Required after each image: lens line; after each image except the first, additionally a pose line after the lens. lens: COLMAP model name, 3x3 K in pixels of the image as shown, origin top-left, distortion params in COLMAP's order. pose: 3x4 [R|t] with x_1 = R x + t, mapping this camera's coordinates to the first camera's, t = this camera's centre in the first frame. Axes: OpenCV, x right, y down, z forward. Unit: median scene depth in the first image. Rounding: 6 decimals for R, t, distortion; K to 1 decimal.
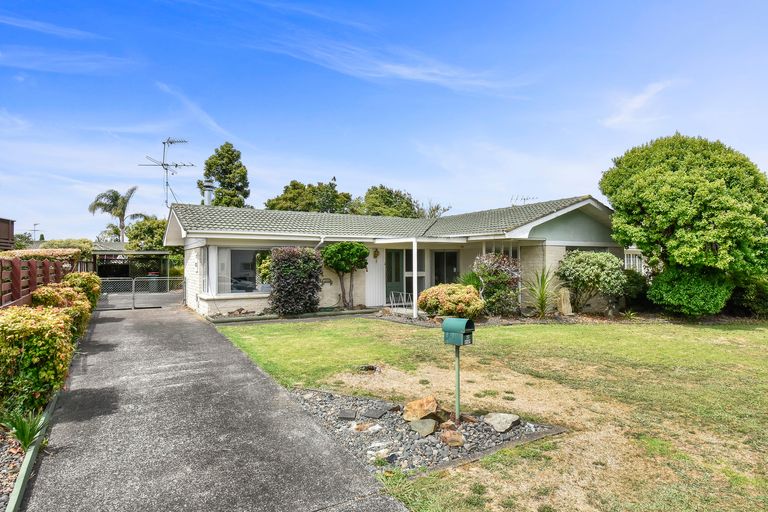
lens RADIAL K [[427.5, 0, 384.0], [0, 427.5, 256.0], [0, 0, 1]] dist [-0.001466, -0.002259]
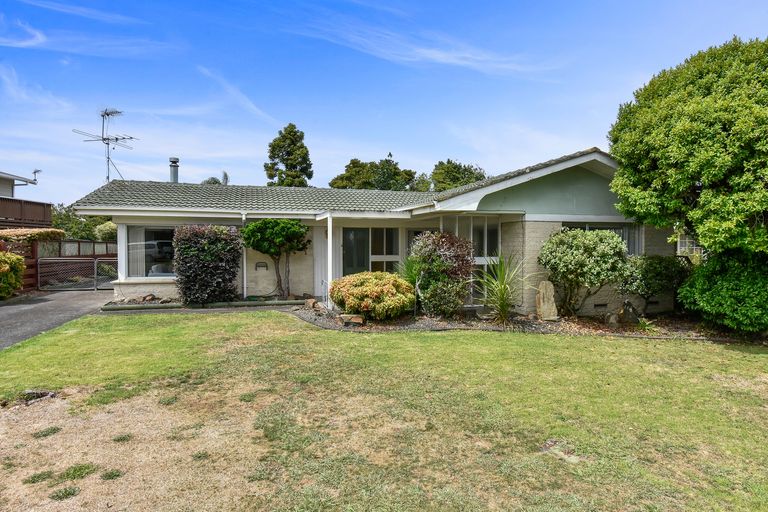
lens RADIAL K [[427.5, 0, 384.0], [0, 427.5, 256.0], [0, 0, 1]] dist [-0.001466, -0.002259]
pose [[0.967068, 0.011819, -0.254242, 0.365140], [-0.000927, 0.999078, 0.042920, 0.003723], [0.254515, -0.041271, 0.966188, 0.264186]]
